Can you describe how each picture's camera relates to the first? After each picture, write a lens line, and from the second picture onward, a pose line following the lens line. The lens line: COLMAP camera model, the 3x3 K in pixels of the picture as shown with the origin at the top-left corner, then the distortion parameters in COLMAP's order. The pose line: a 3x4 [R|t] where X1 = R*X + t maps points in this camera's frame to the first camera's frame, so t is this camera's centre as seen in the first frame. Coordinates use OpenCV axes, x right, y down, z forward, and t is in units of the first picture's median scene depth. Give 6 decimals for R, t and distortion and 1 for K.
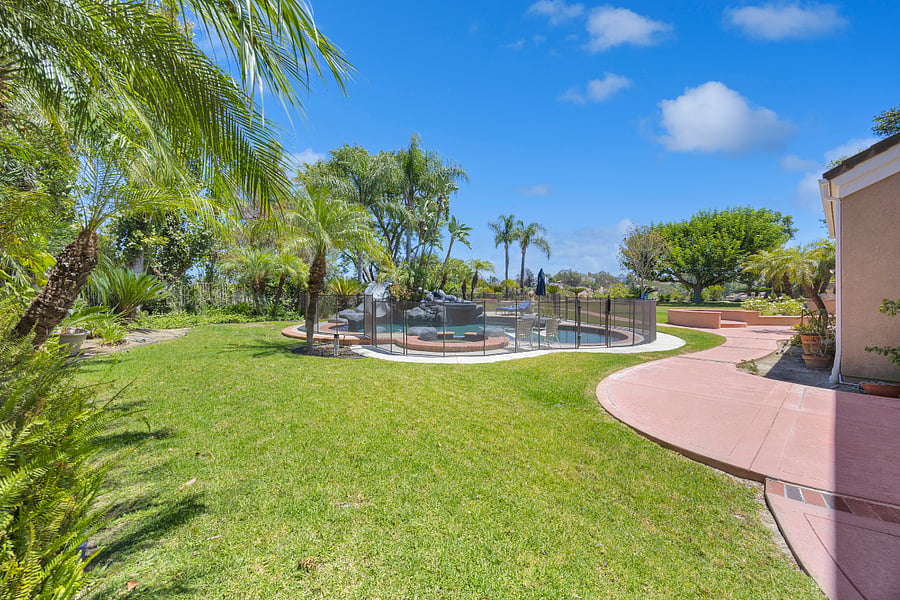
lens RADIAL K [[342.6, 0, 448.4], [0, 342.6, 297.6], [0, 0, 1]] dist [-0.001550, -0.000058]
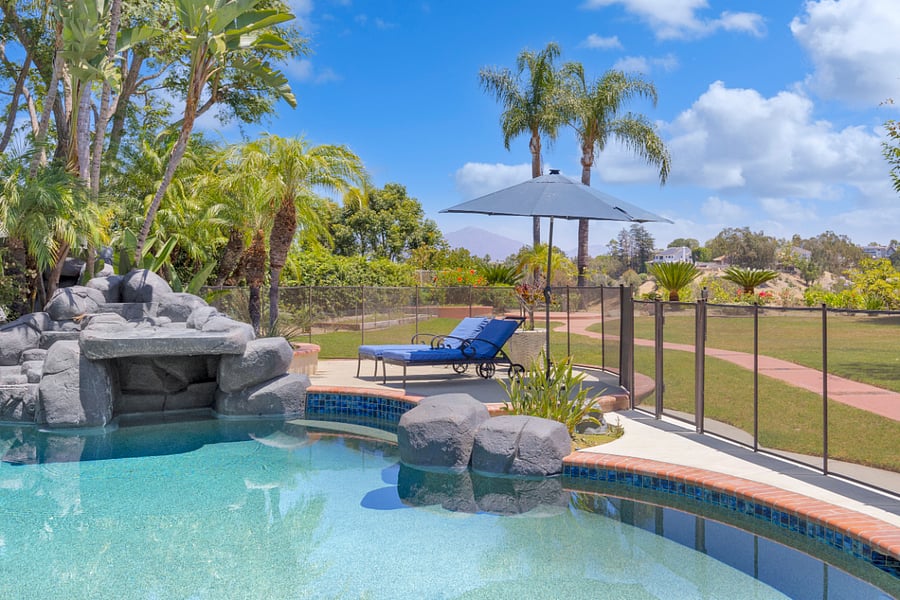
lens RADIAL K [[858.2, 0, 446.9], [0, 858.2, 283.4], [0, 0, 1]] dist [-0.021960, -0.006824]
pose [[0.999998, 0.000237, 0.001759, 0.122611], [-0.000203, 0.999812, -0.019411, -0.001831], [-0.001763, 0.019410, 0.999810, 0.275670]]
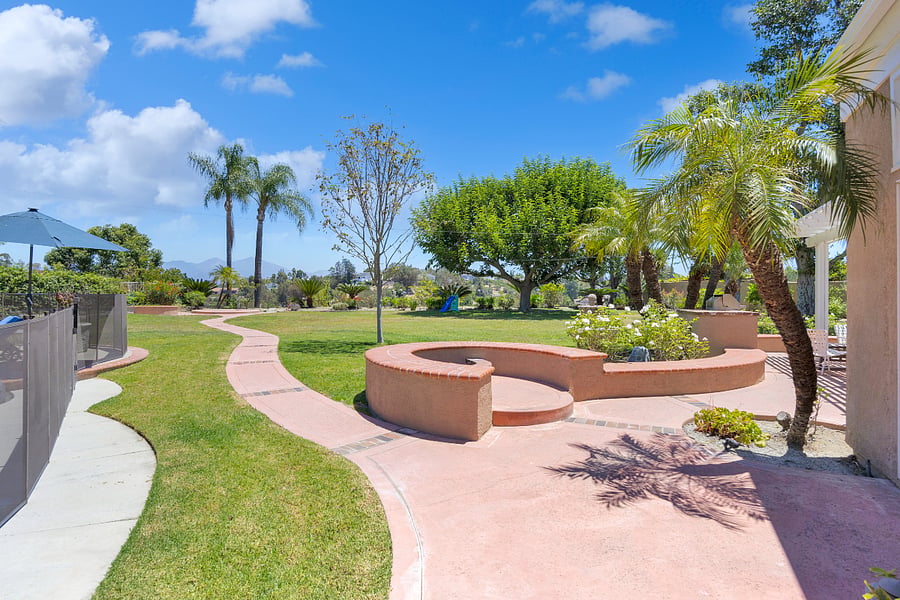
lens RADIAL K [[472.7, 0, 450.0], [0, 472.7, 300.0], [0, 0, 1]] dist [-0.003009, -0.000437]
pose [[0.911156, 0.001874, 0.412058, 0.261765], [-0.001189, 0.999997, -0.001919, -0.003911], [-0.412061, 0.001259, 0.911155, 0.290532]]
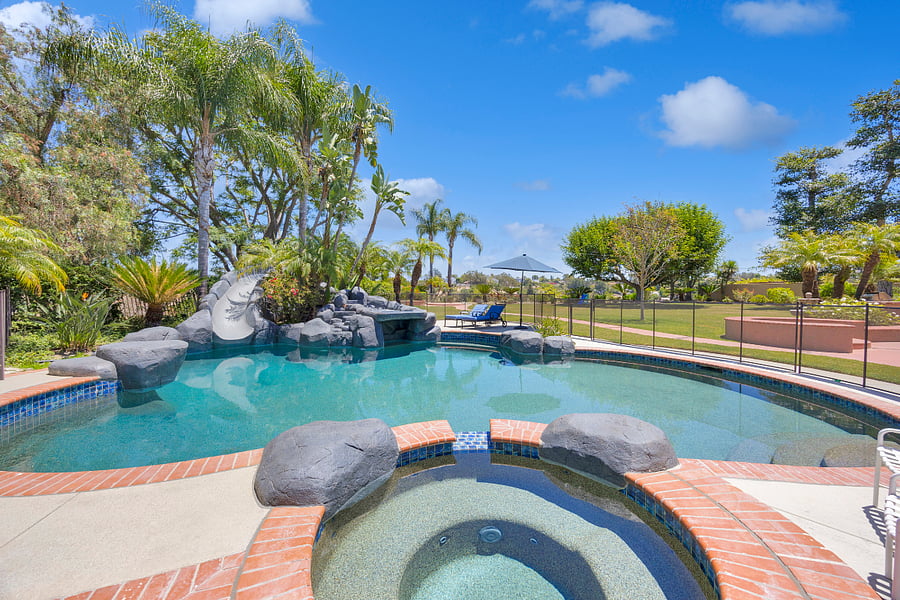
lens RADIAL K [[342.6, 0, 448.4], [0, 342.6, 297.6], [0, 0, 1]] dist [-0.001550, -0.000058]
pose [[0.963507, -0.001046, 0.267680, -0.021893], [0.001312, 0.999999, -0.000815, -0.002567], [-0.267679, 0.001136, 0.963507, 0.254277]]
